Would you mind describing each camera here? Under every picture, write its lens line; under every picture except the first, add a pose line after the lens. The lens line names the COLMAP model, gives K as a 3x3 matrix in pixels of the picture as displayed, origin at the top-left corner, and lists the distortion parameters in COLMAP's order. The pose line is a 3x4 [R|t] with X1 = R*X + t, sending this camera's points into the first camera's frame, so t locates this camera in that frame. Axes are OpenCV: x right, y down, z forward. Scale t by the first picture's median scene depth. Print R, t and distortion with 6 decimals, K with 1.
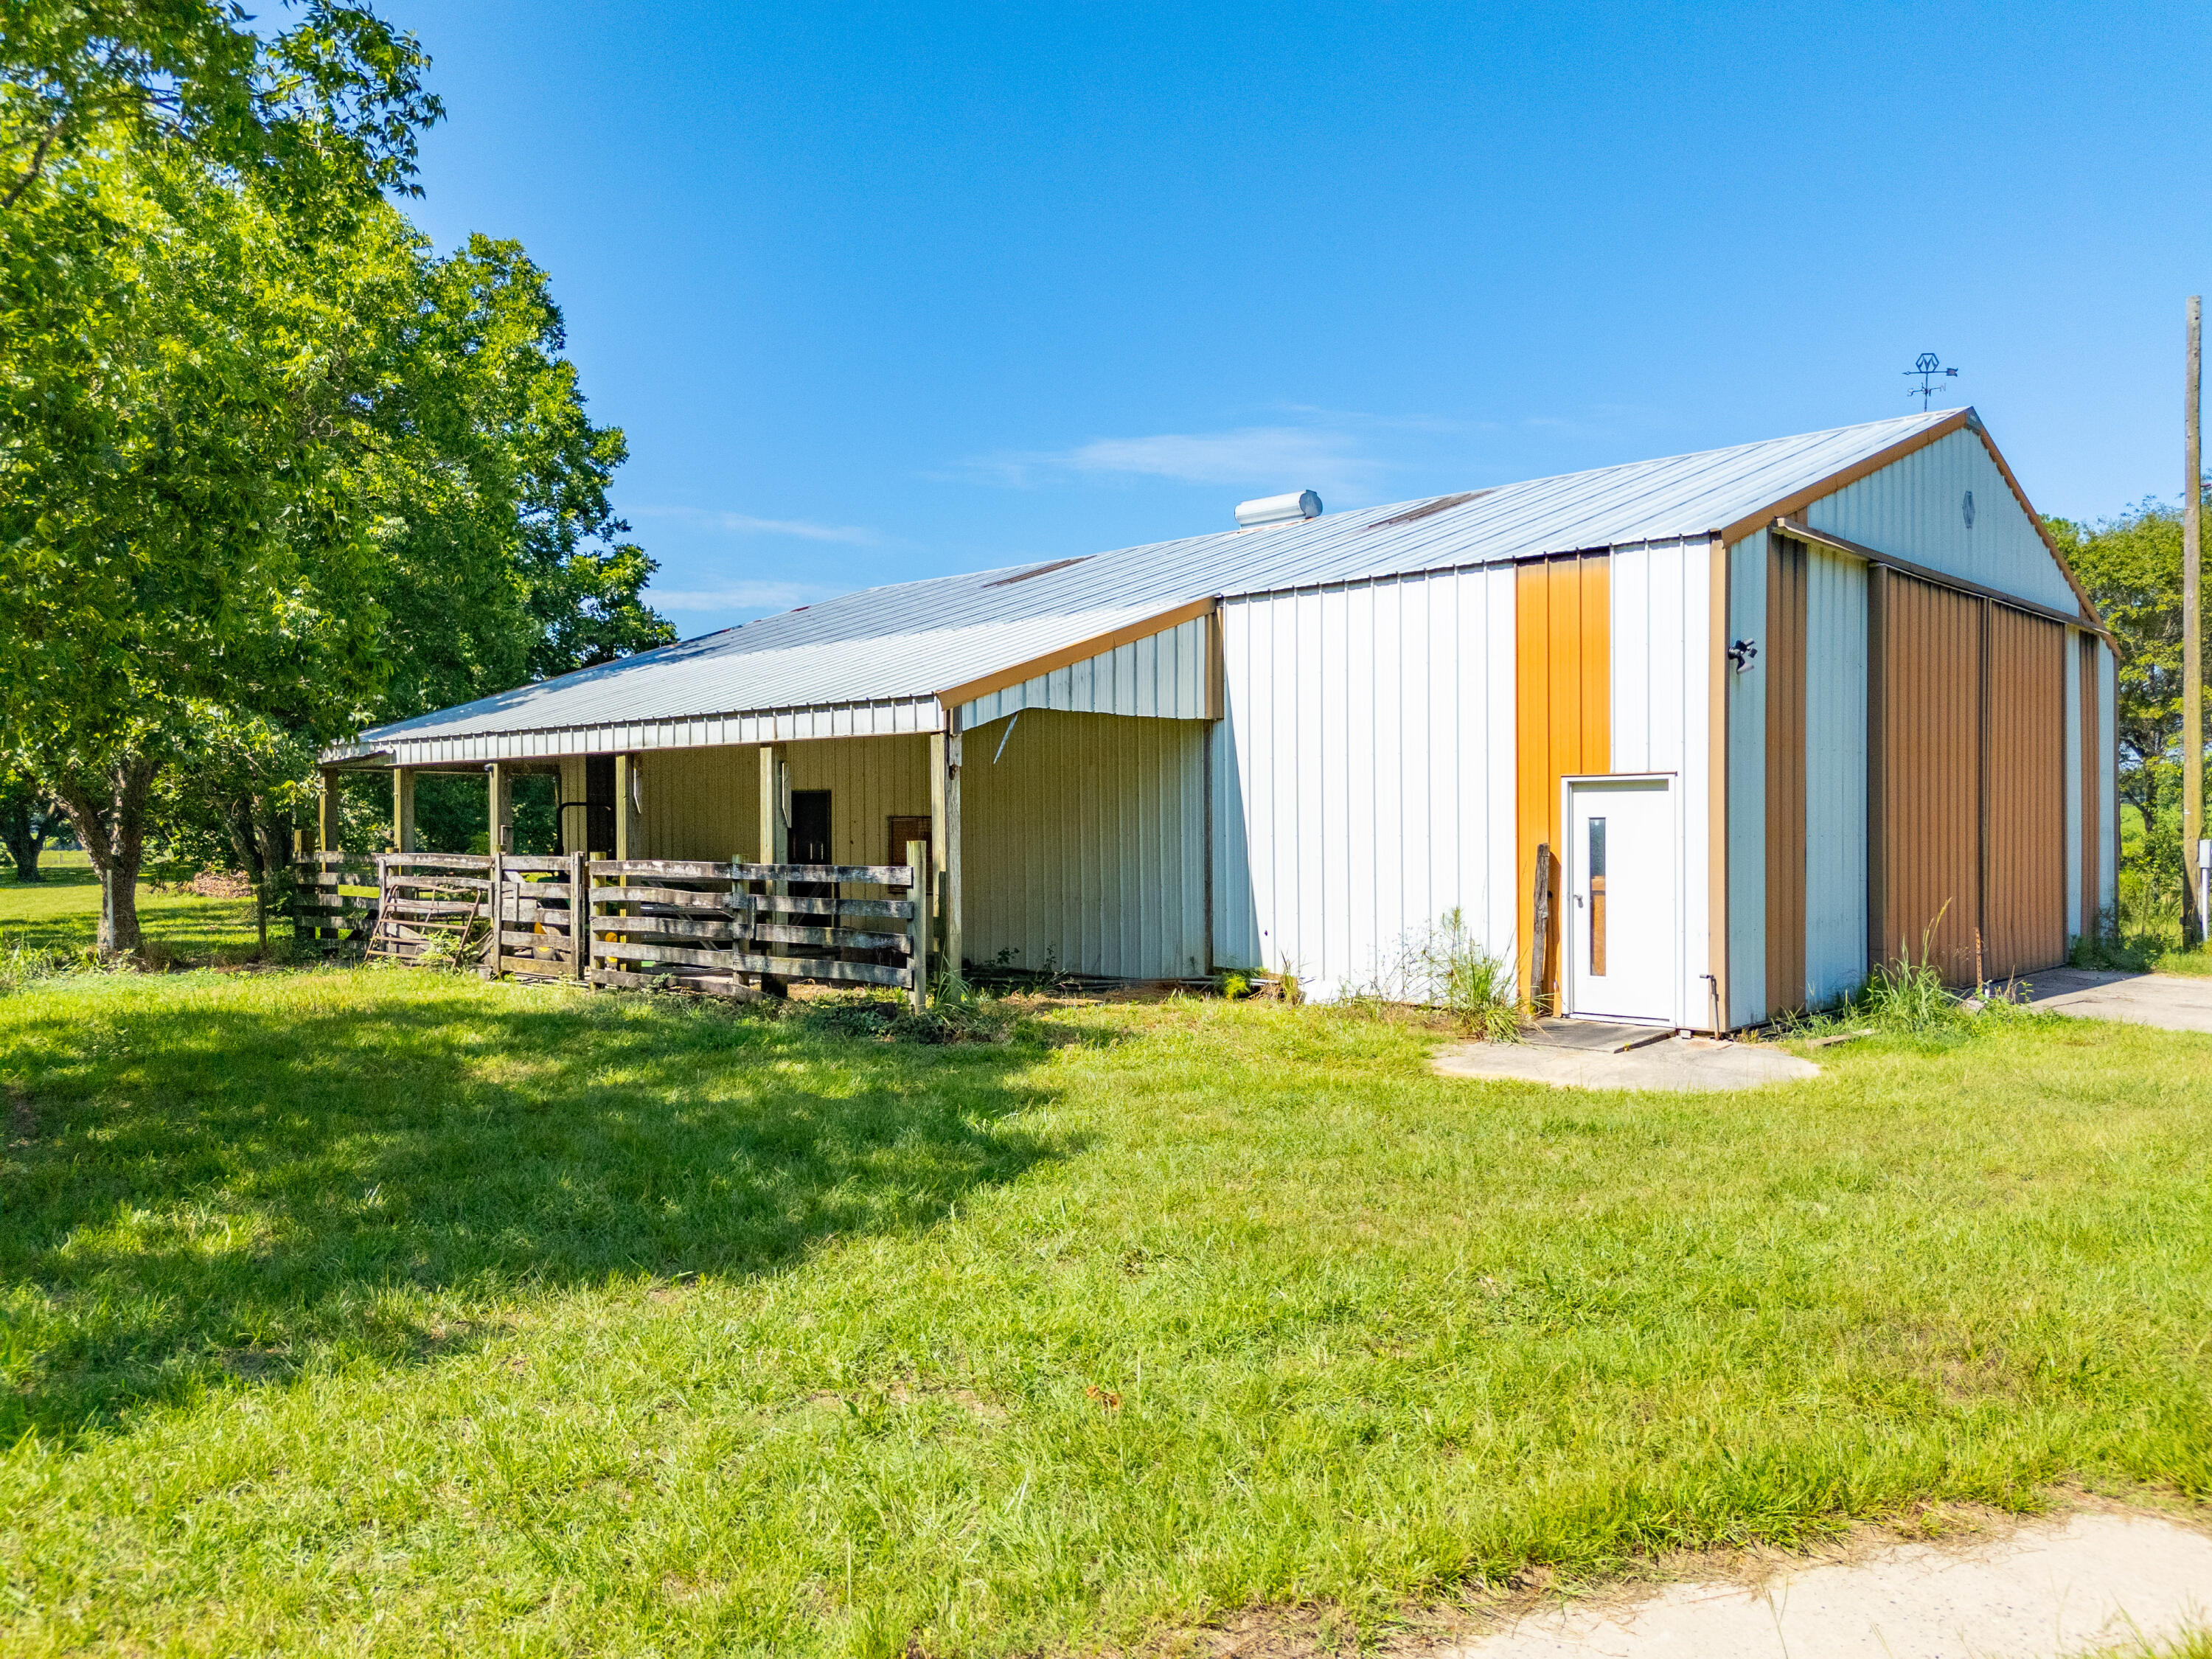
lens RADIAL K [[1628.3, 0, 1109.4], [0, 1628.3, 827.2], [0, 0, 1]] dist [0.066974, -0.057689]
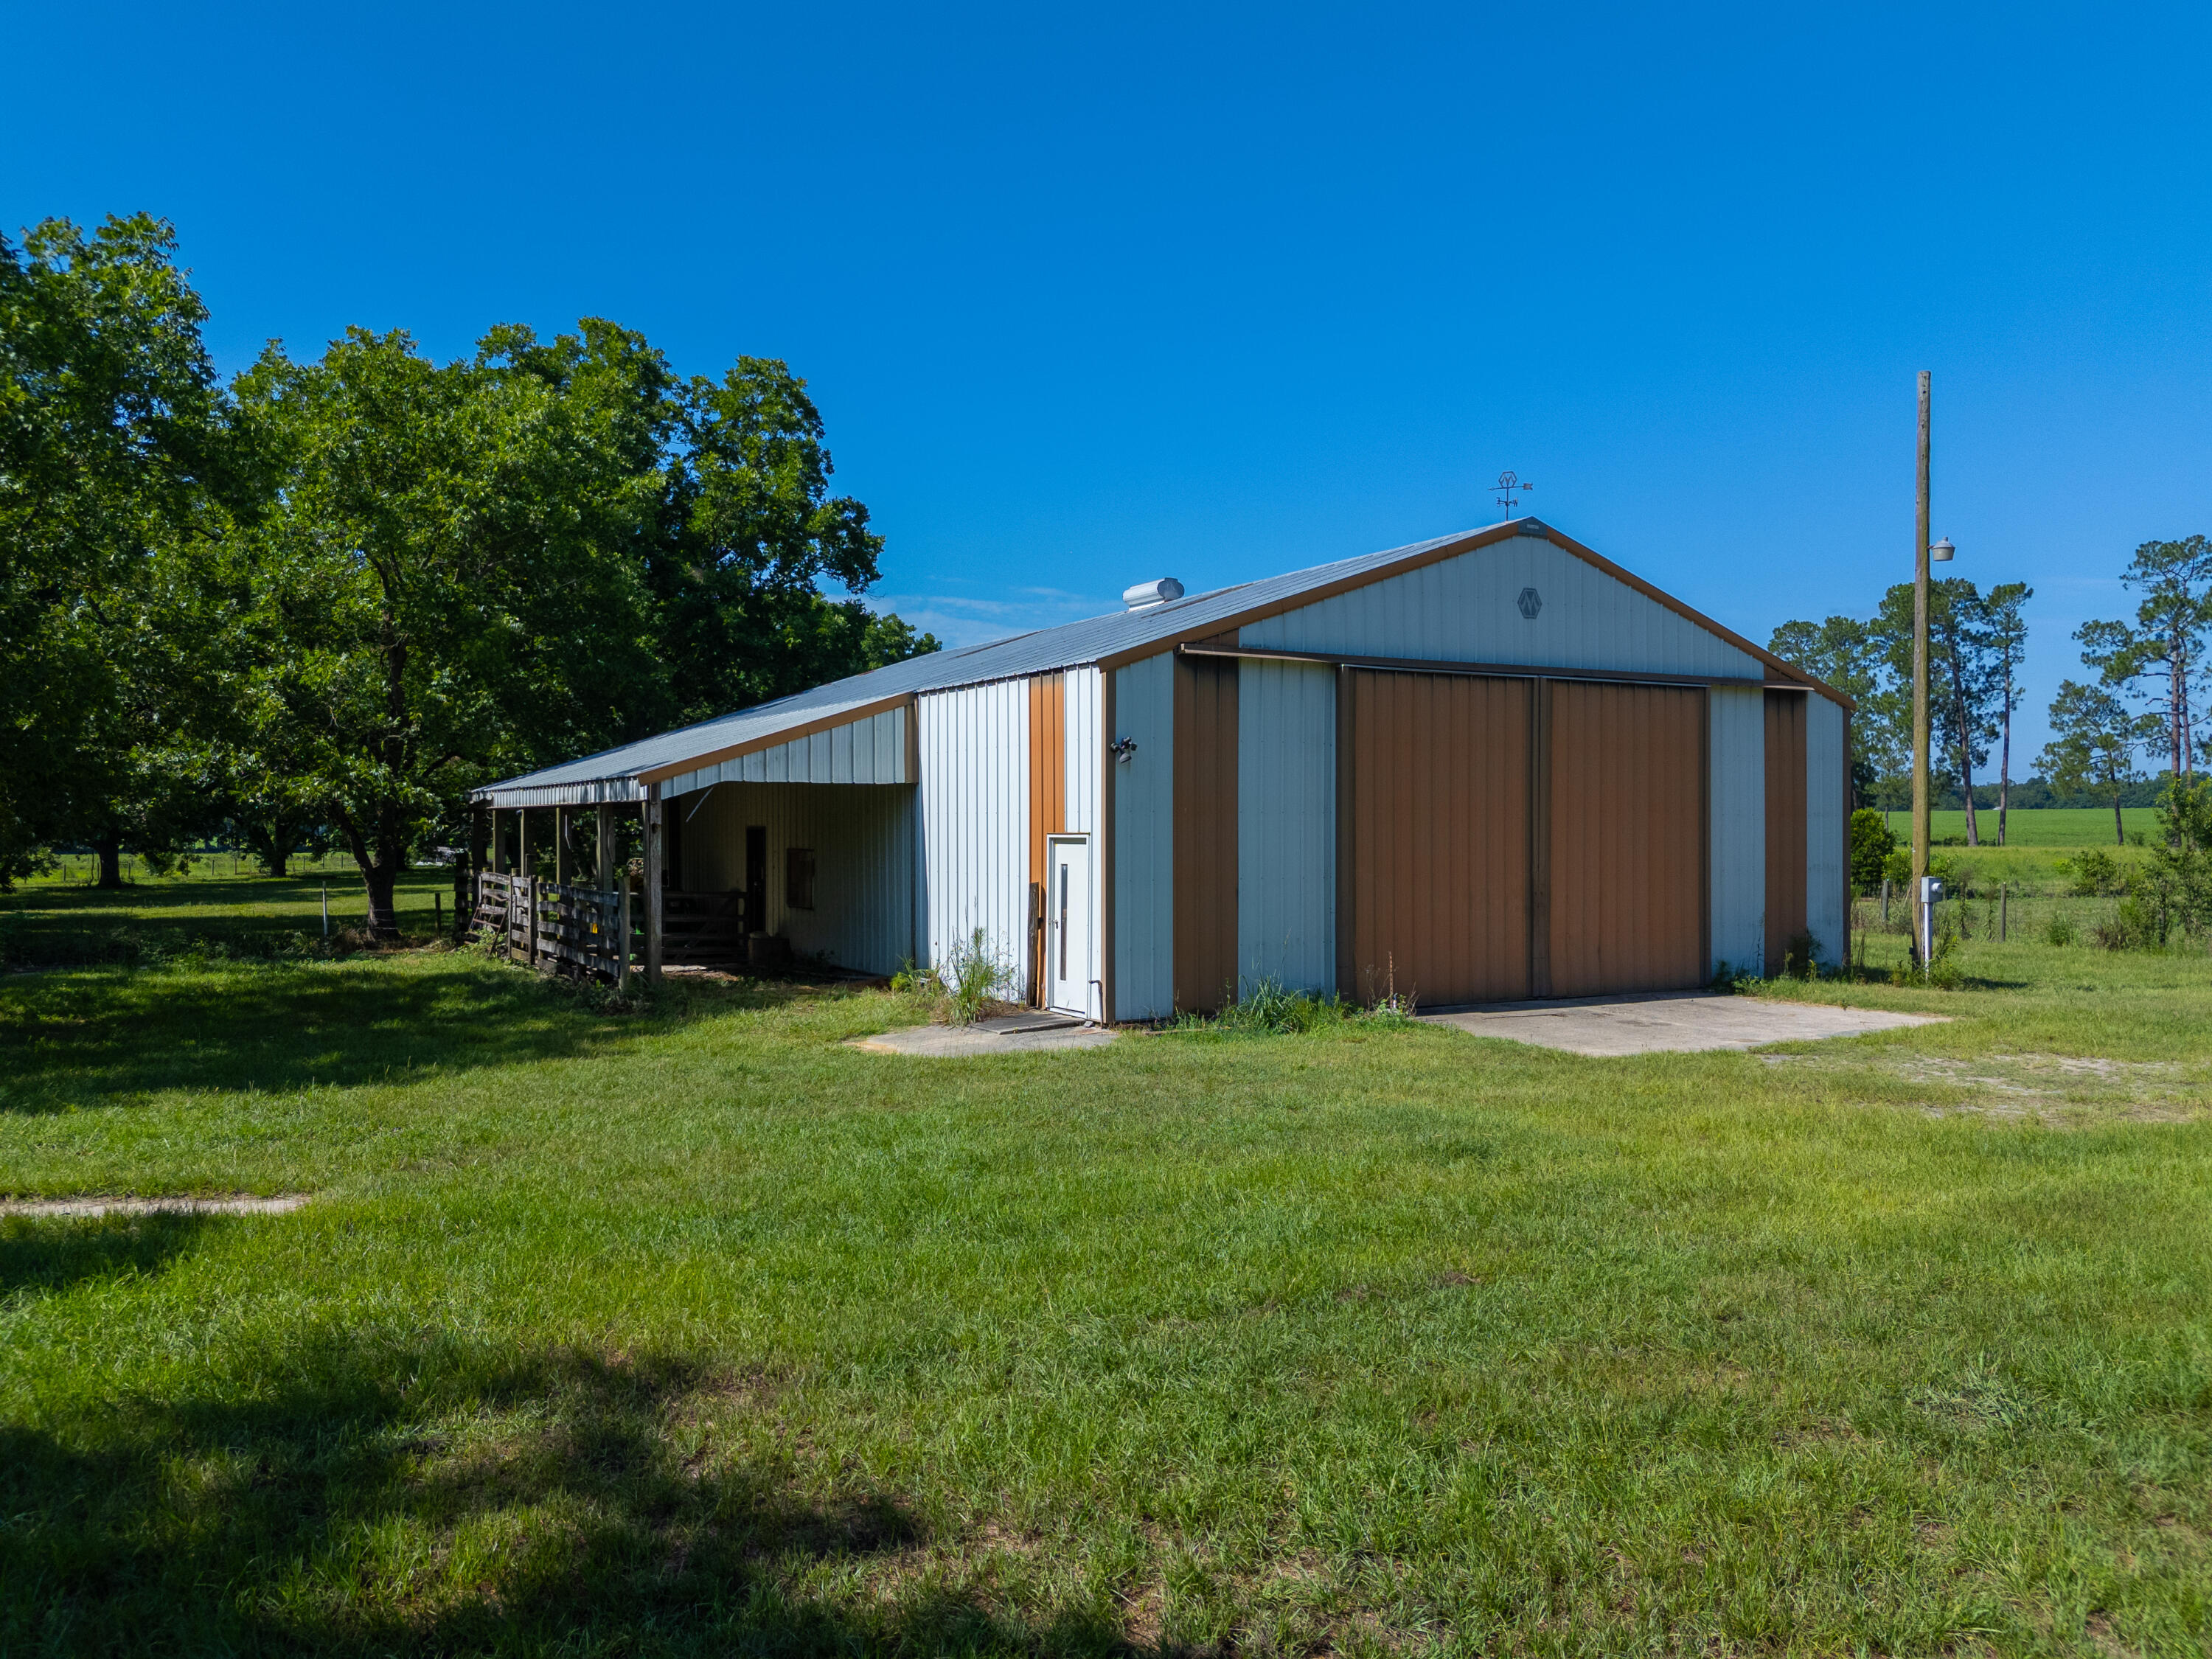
lens RADIAL K [[1632.3, 0, 1111.5], [0, 1632.3, 830.1], [0, 0, 1]] dist [0.067145, -0.058665]
pose [[0.956879, 0.004526, -0.290451, 0.643423], [-0.003842, 0.999988, 0.002923, -0.033907], [0.290461, -0.001681, 0.956885, -0.252107]]
